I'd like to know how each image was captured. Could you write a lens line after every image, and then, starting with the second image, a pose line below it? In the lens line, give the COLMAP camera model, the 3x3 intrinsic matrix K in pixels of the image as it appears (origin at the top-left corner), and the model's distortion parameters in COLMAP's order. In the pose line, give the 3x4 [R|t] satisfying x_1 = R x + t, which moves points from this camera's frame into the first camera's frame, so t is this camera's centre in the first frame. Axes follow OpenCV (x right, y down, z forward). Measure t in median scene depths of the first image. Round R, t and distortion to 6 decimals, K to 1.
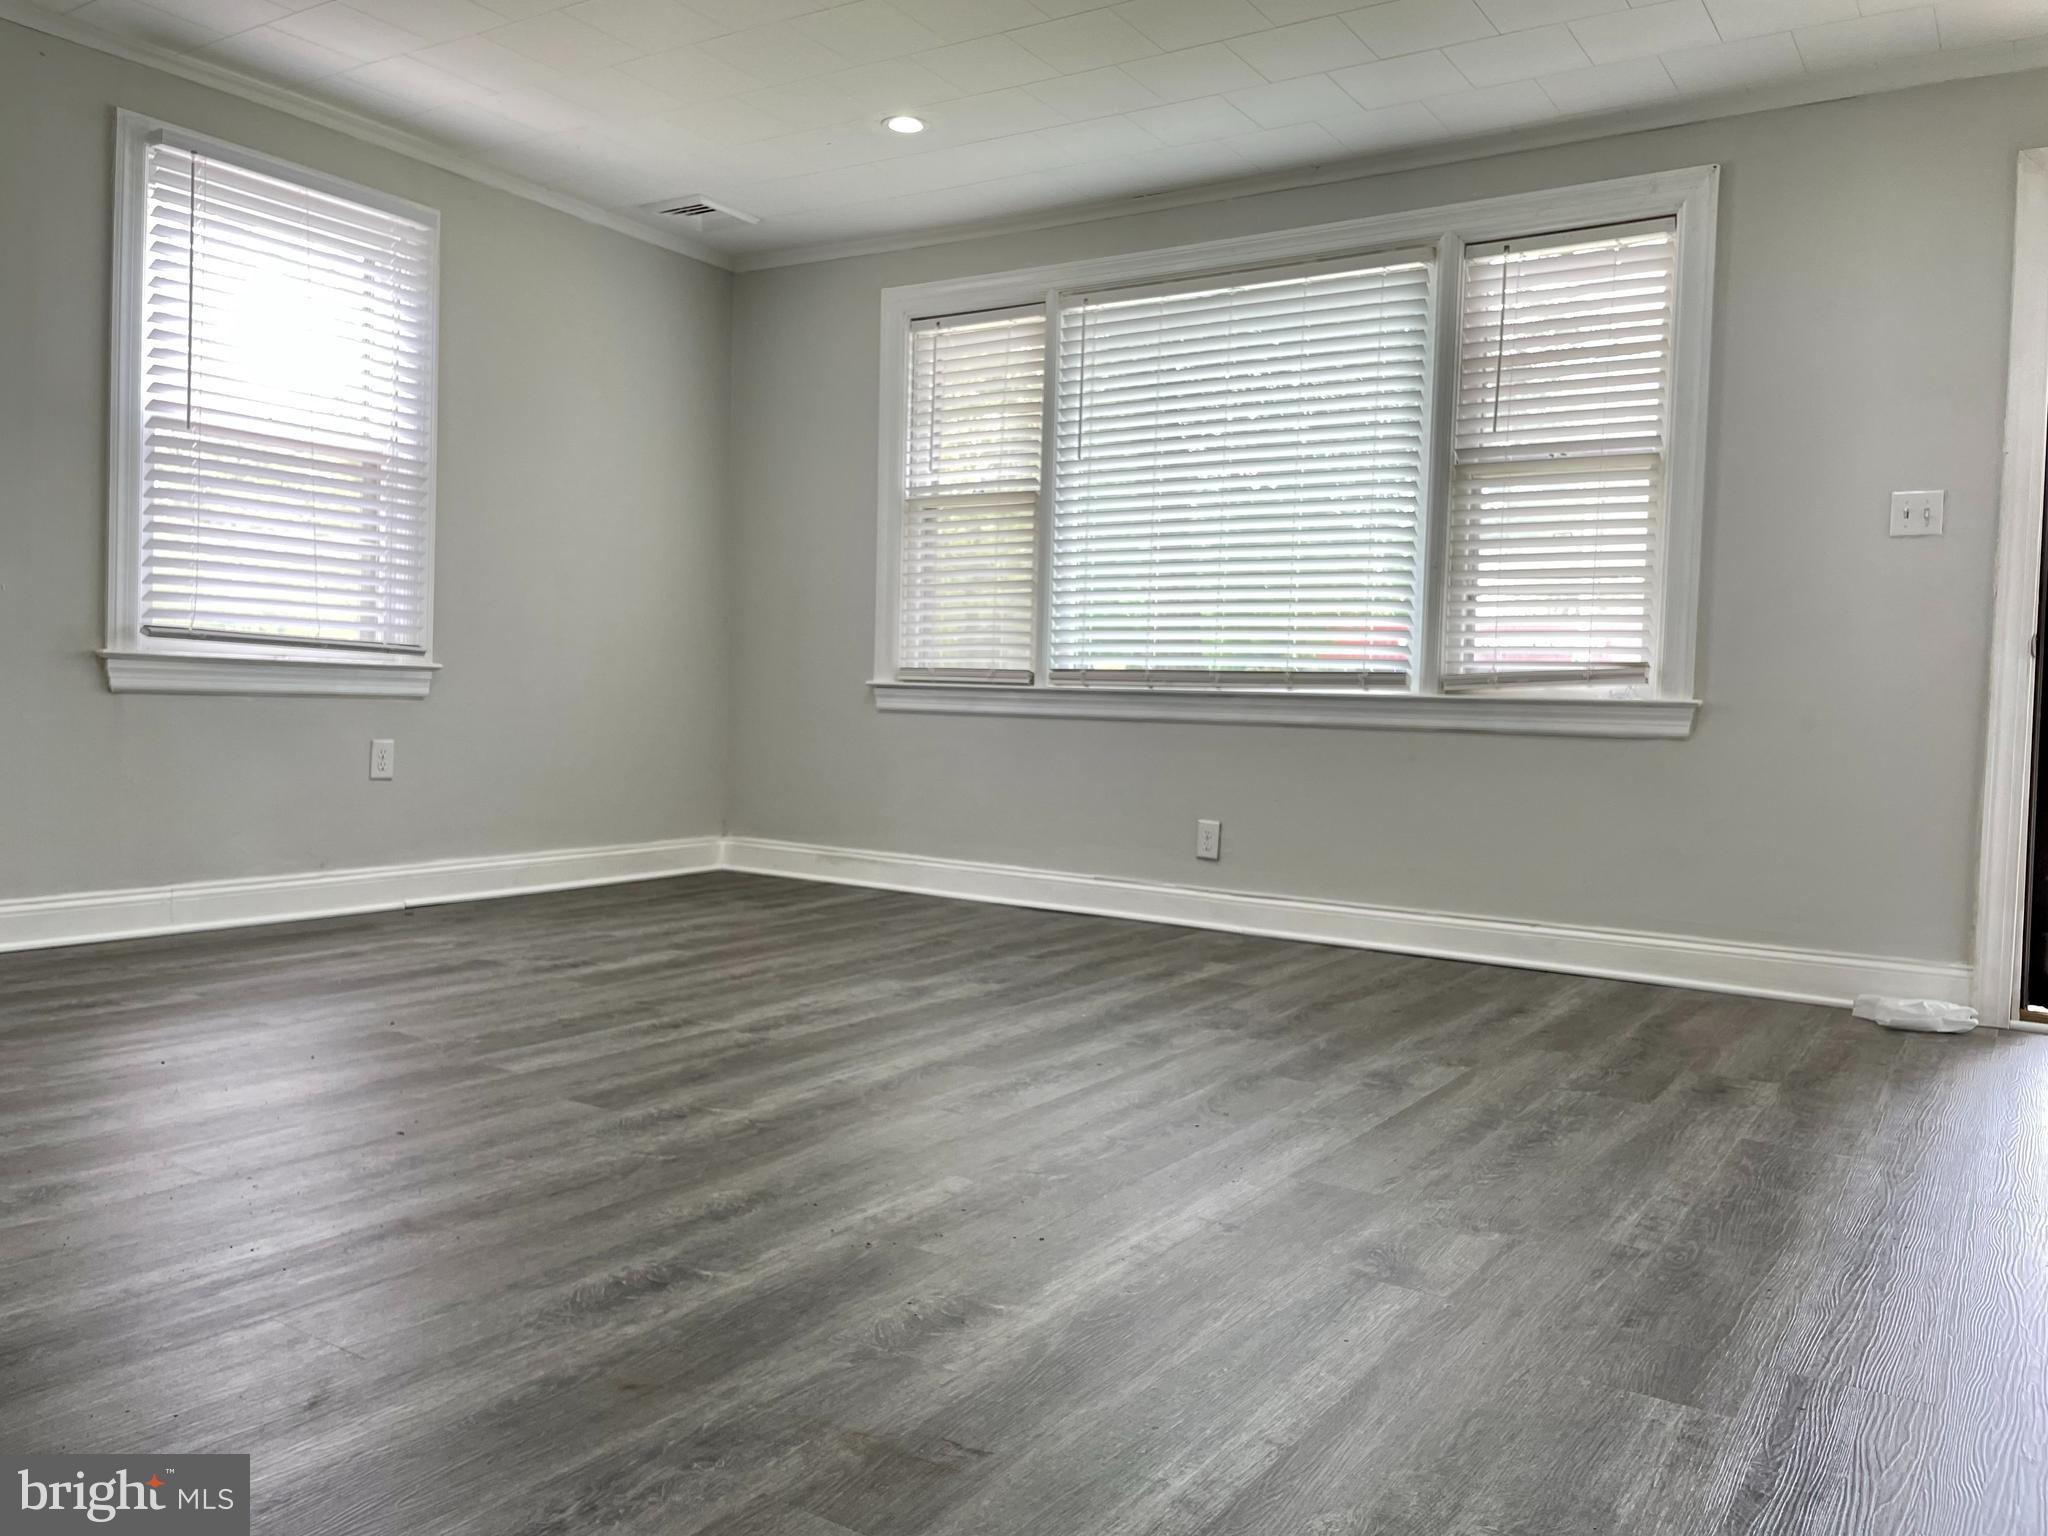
lens RADIAL K [[1548.7, 0, 1027.7], [0, 1548.7, 748.5], [0, 0, 1]] dist [0.074463, -0.093428]
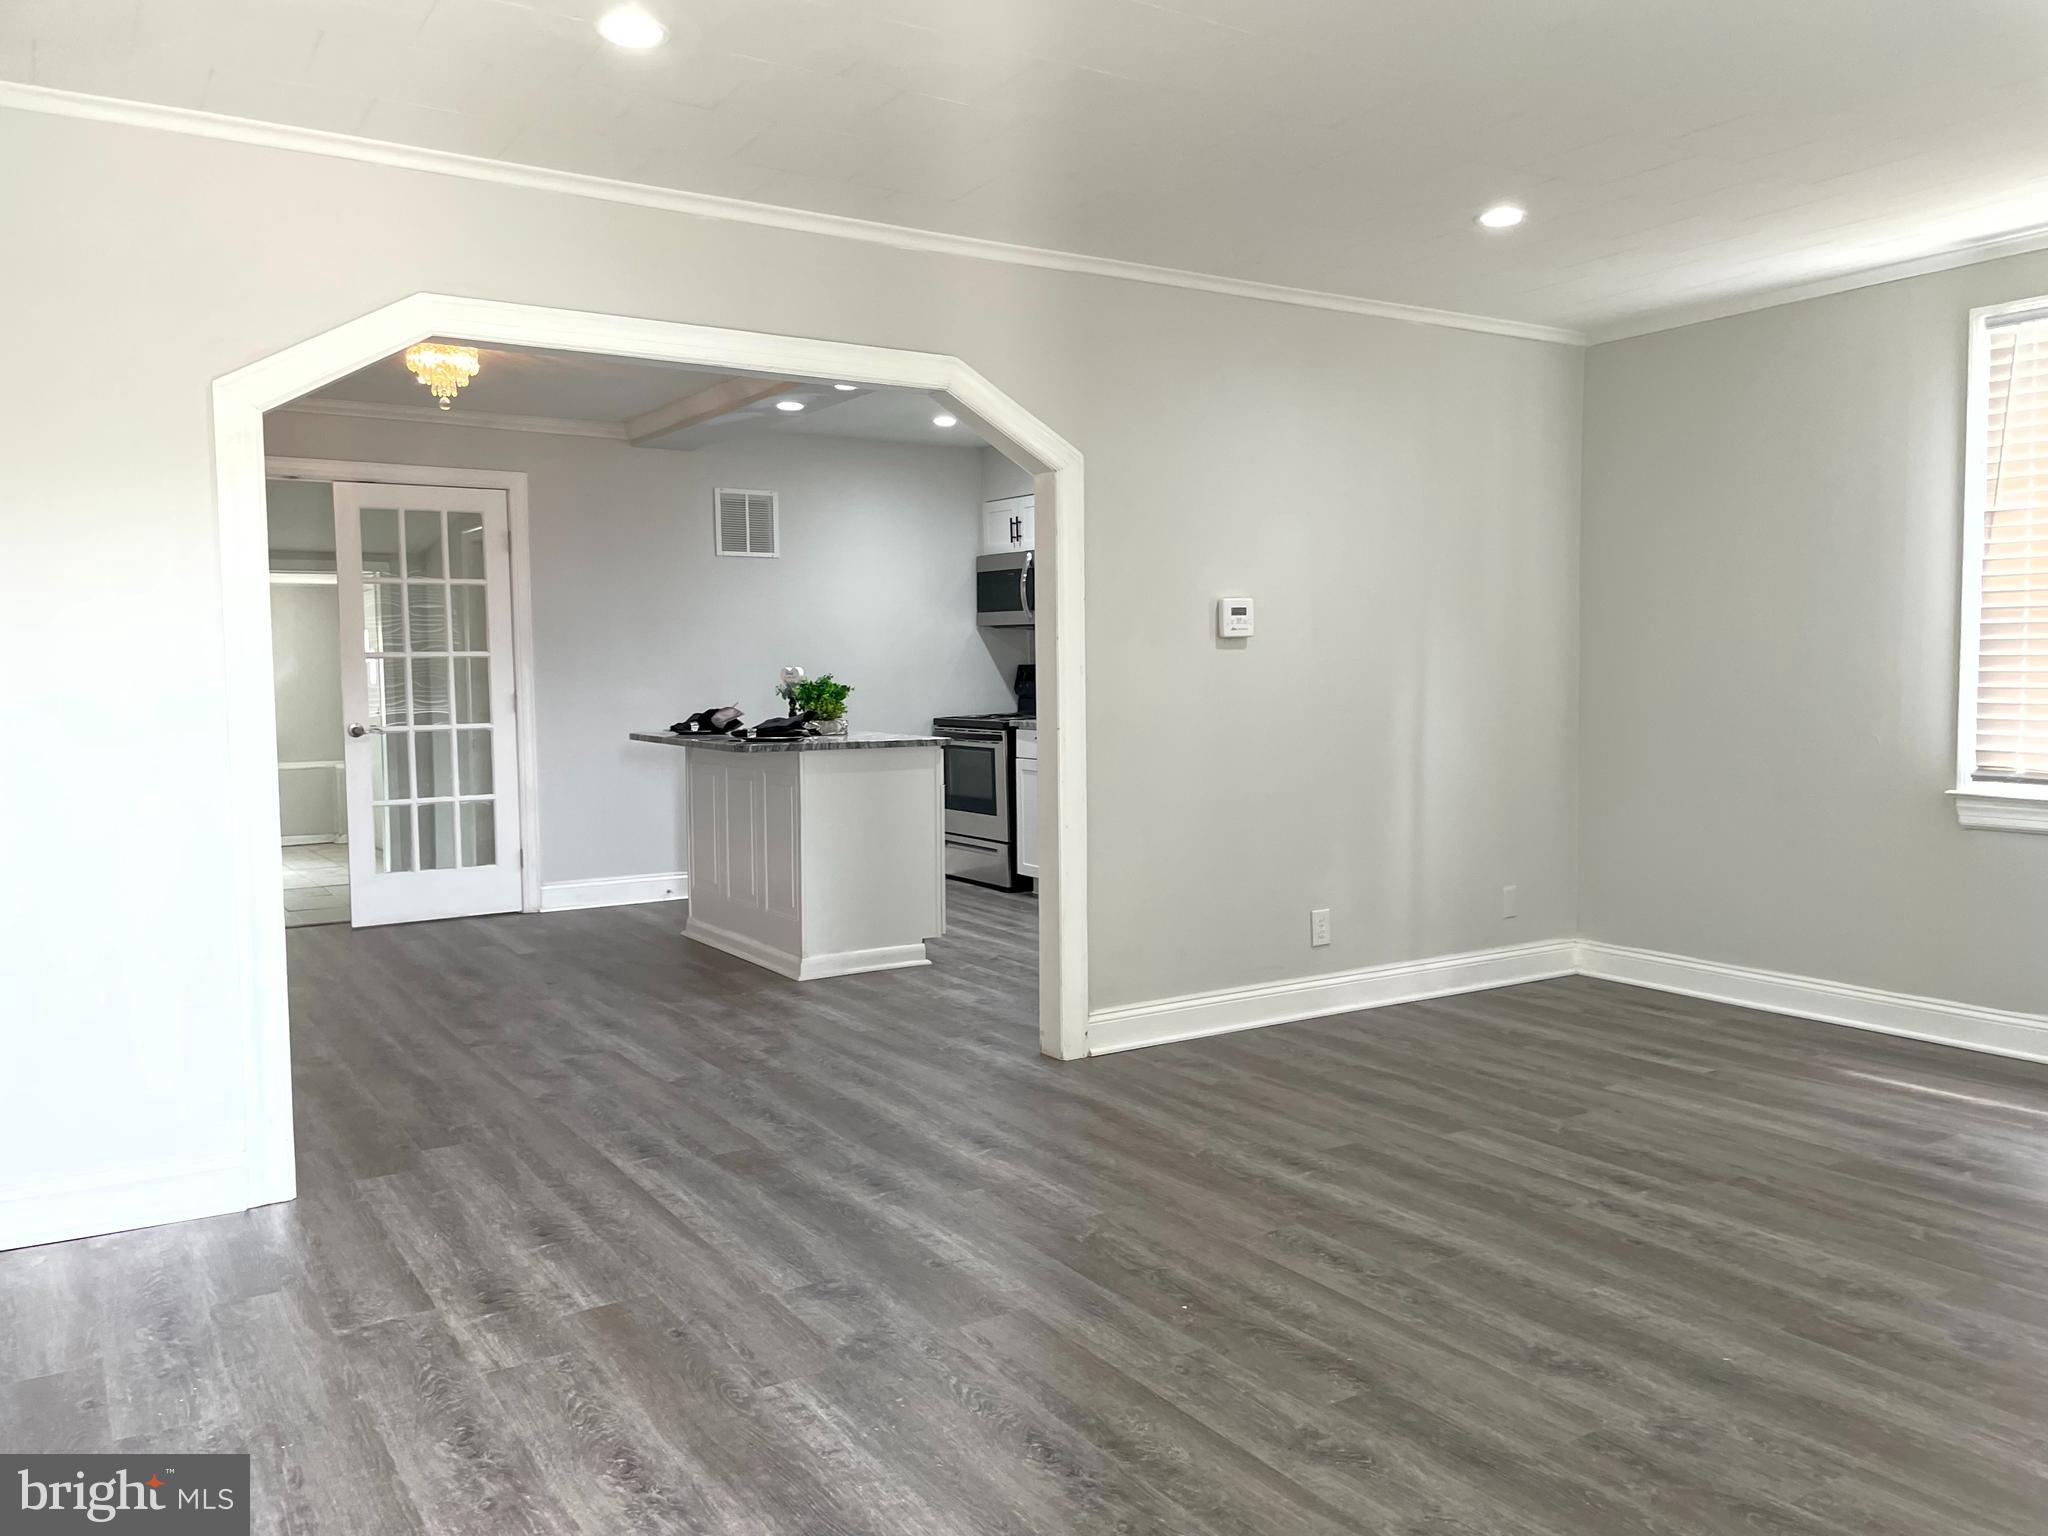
lens RADIAL K [[1548.7, 0, 1037.2], [0, 1548.7, 767.2], [0, 0, 1]] dist [0.074463, -0.093428]
pose [[-0.407059, 0.028049, -0.912971, 1.054582], [-0.034915, 0.998320, 0.046238, -0.159256], [0.912735, 0.050698, -0.405395, 1.264633]]
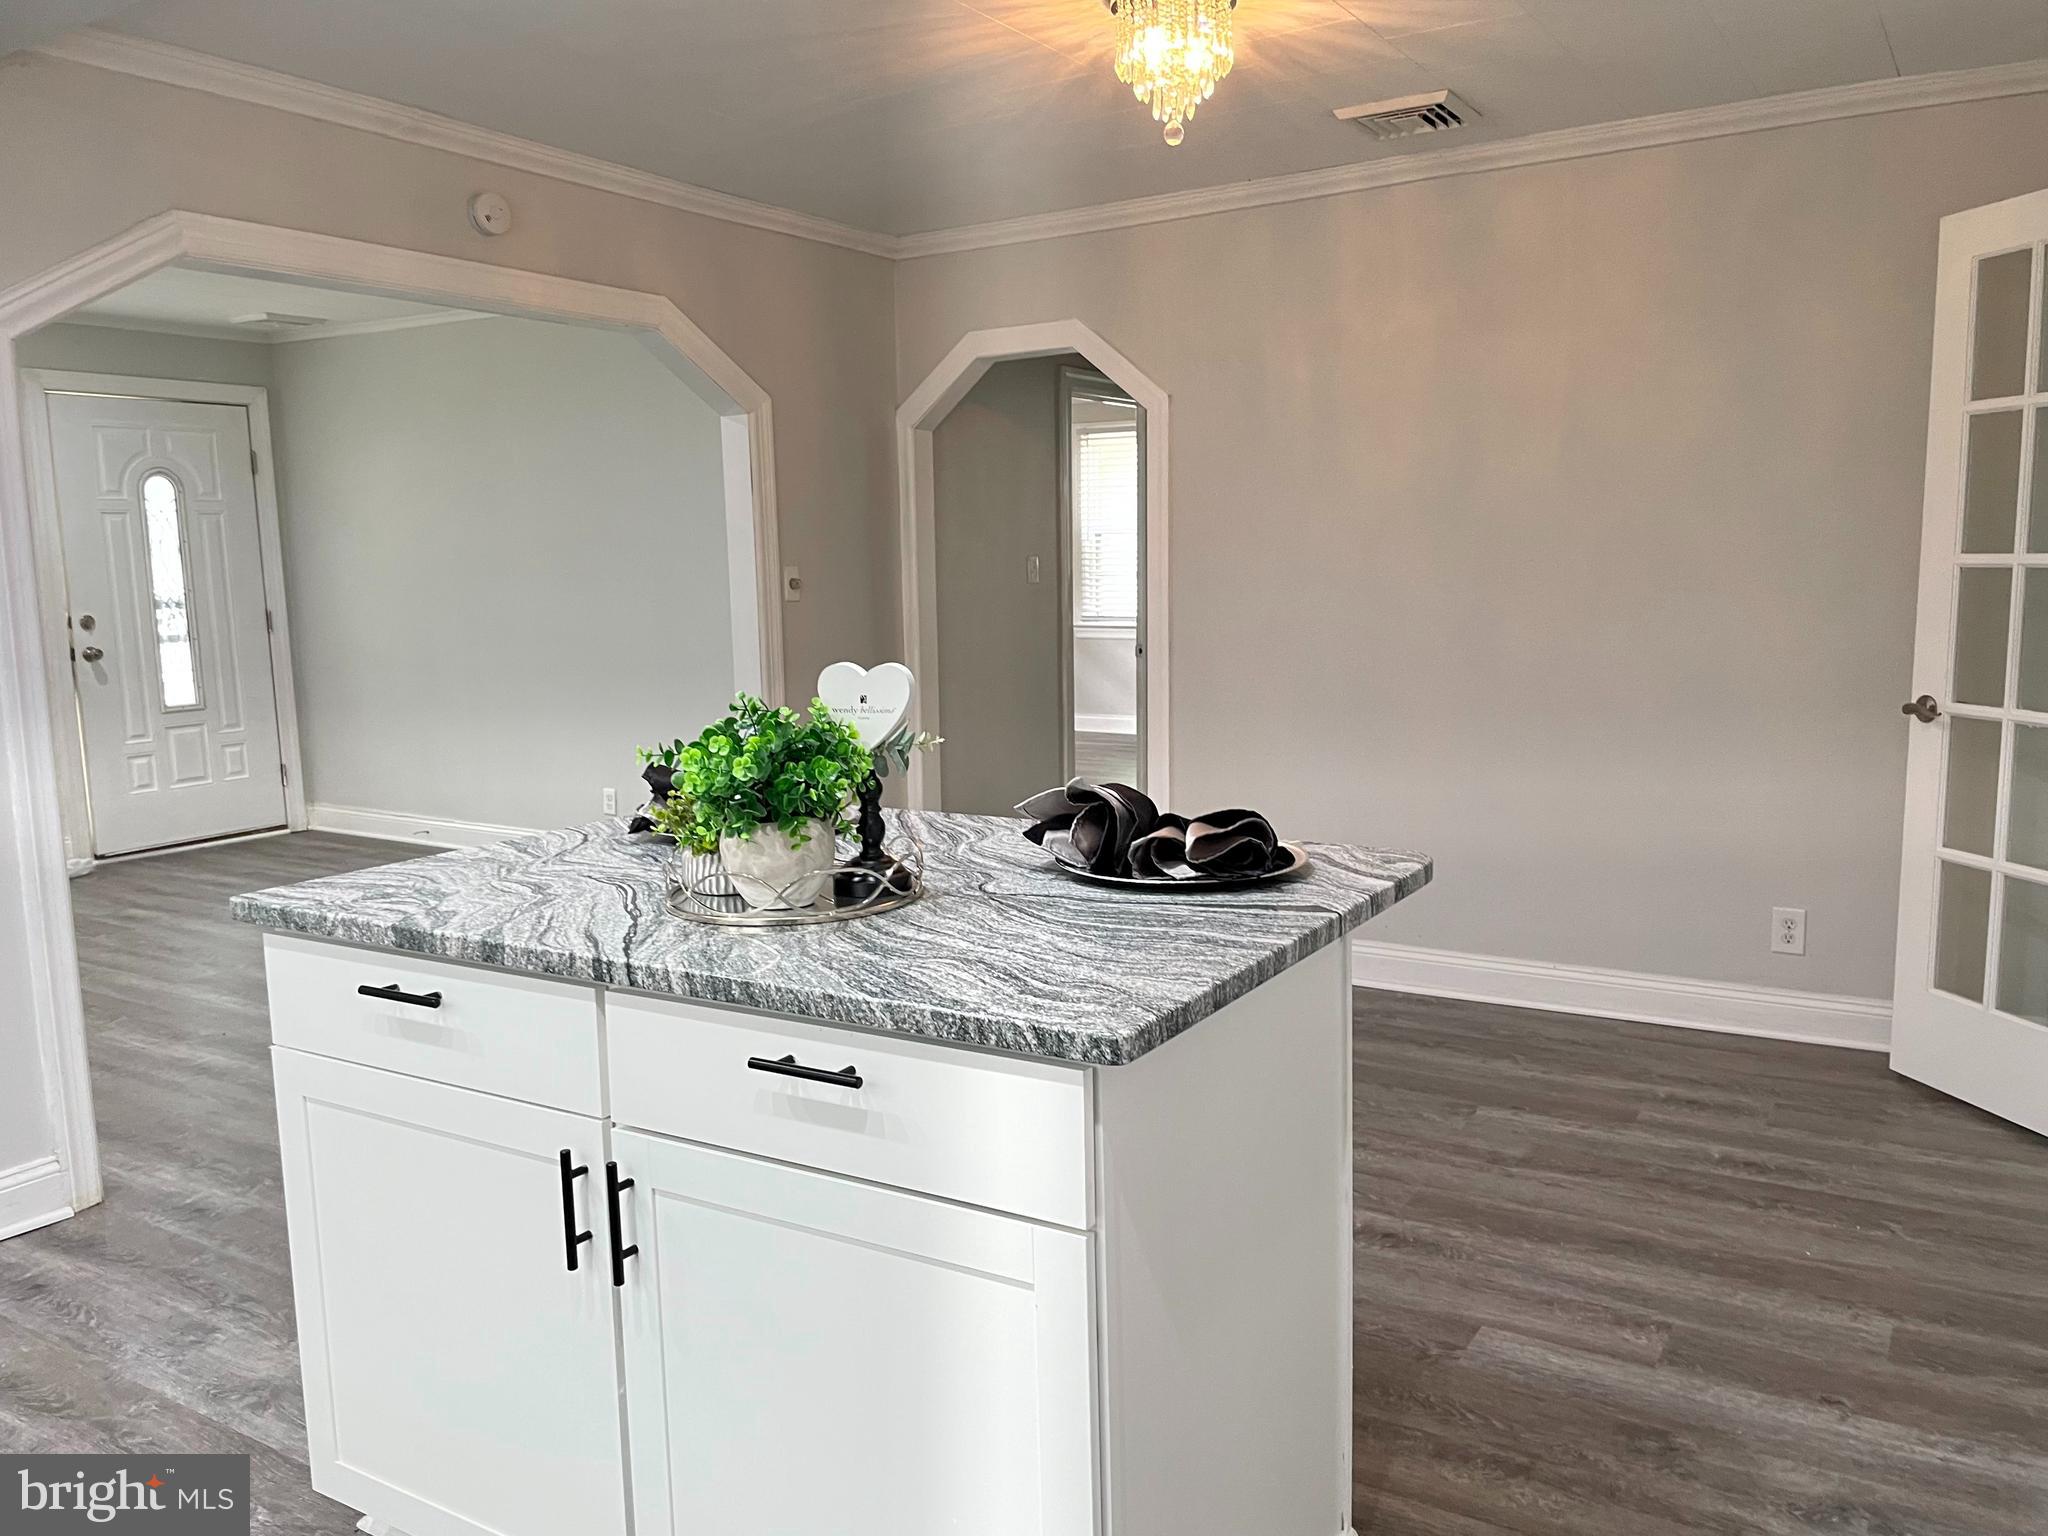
lens RADIAL K [[1548.7, 0, 1036.9], [0, 1548.7, 775.2], [0, 0, 1]] dist [0.074463, -0.093428]
pose [[-0.029773, -0.174051, 0.984286, -1.578546], [0.049344, 0.983266, 0.175363, -0.252867], [-0.998338, 0.053790, -0.020687, -0.078866]]
